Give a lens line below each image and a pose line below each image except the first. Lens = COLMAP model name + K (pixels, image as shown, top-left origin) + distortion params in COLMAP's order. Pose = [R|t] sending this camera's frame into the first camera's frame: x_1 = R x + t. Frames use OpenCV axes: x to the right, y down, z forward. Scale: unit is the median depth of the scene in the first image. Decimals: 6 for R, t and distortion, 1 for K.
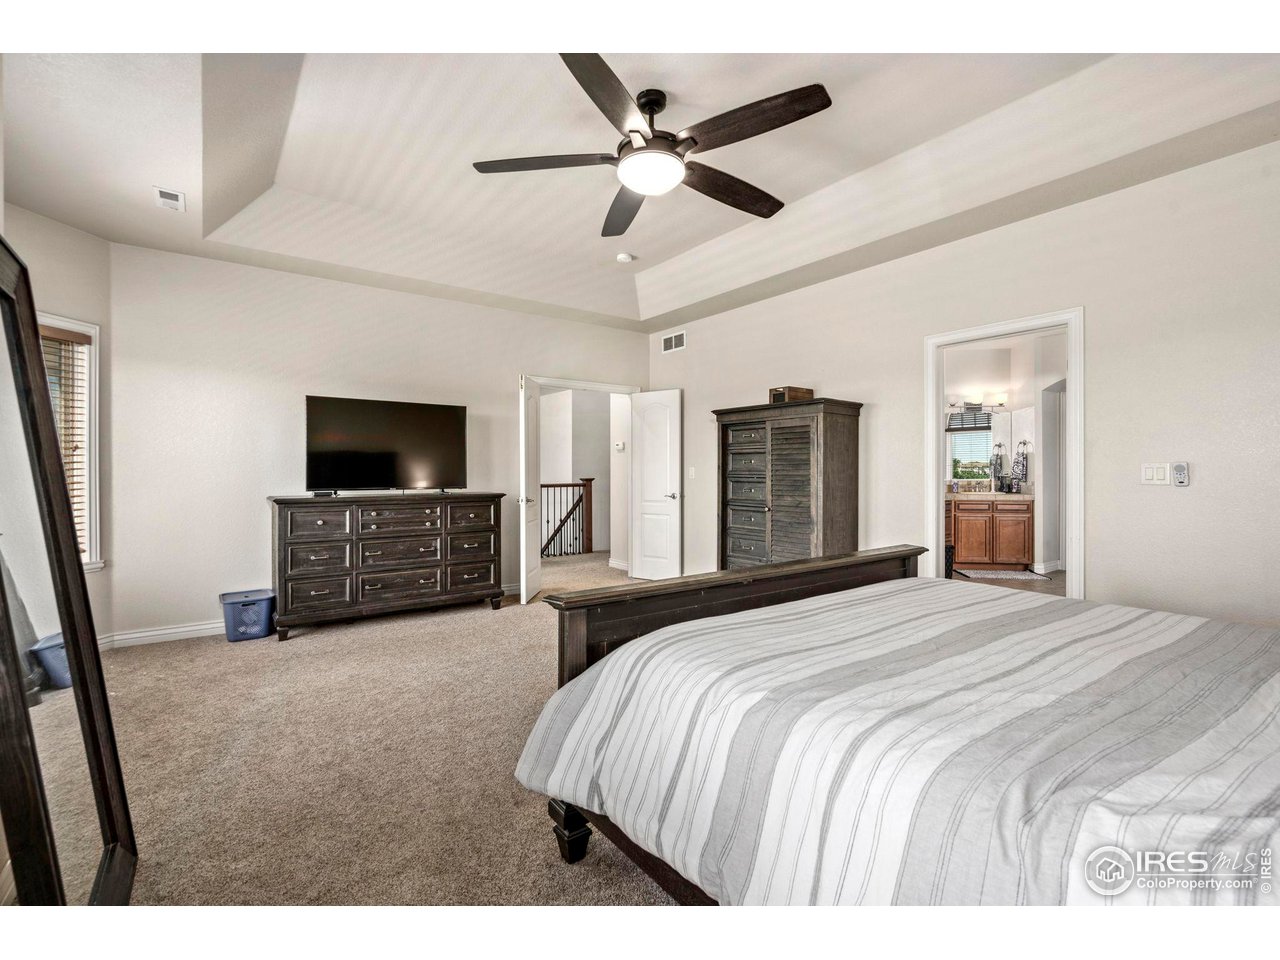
lens RADIAL K [[583.5, 0, 638.4], [0, 583.5, 476.0], [0, 0, 1]] dist [0.001500, 0.000052]
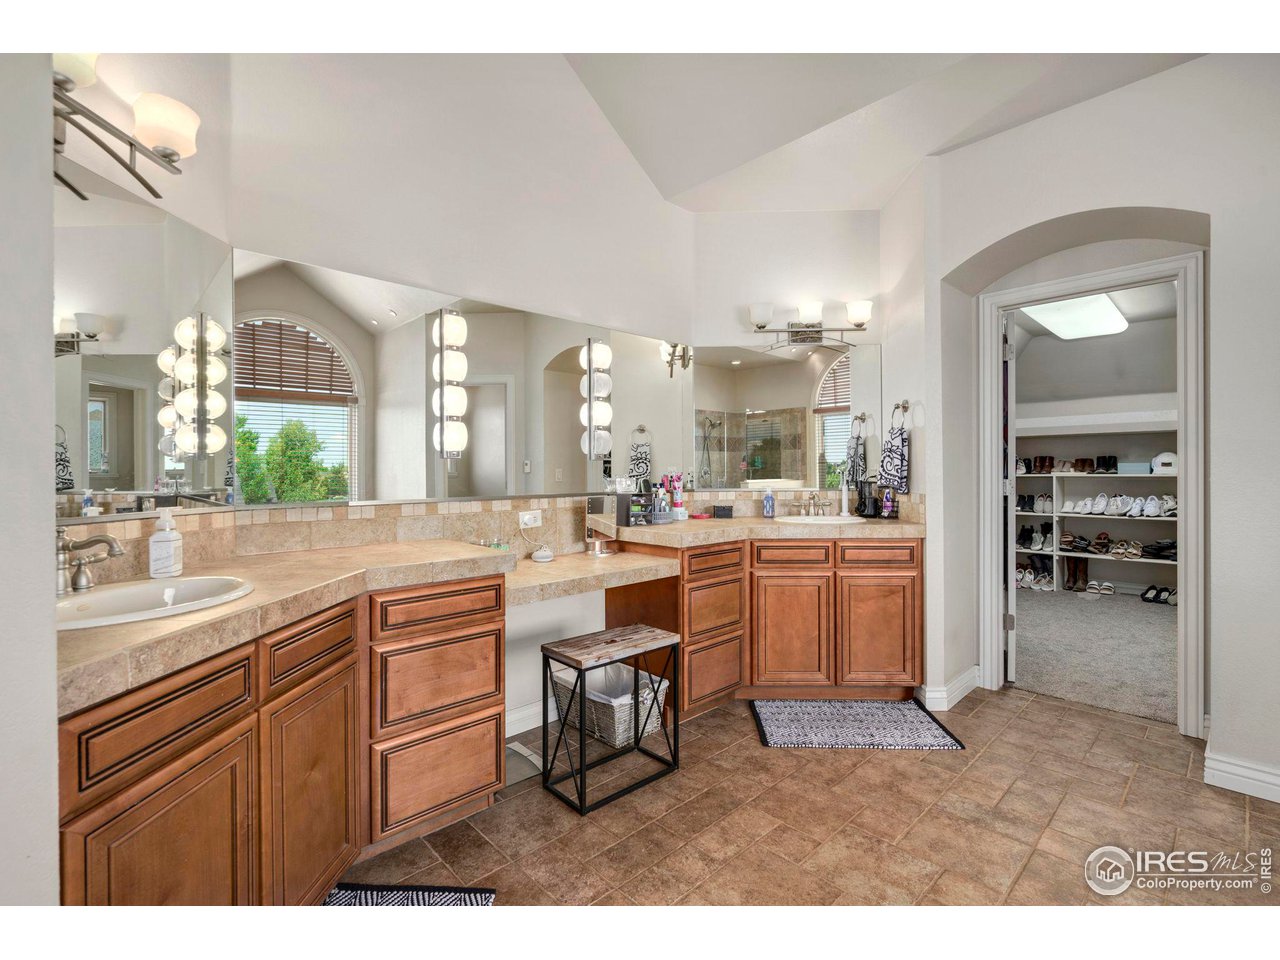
lens RADIAL K [[583.5, 0, 641.7], [0, 583.5, 478.0], [0, 0, 1]] dist [0.001500, 0.000052]
pose [[0.992804, -0.003785, 0.119690, 0.410467], [0.003664, 0.999993, 0.001237, -0.003651], [-0.119694, -0.000789, 0.992810, 0.585692]]
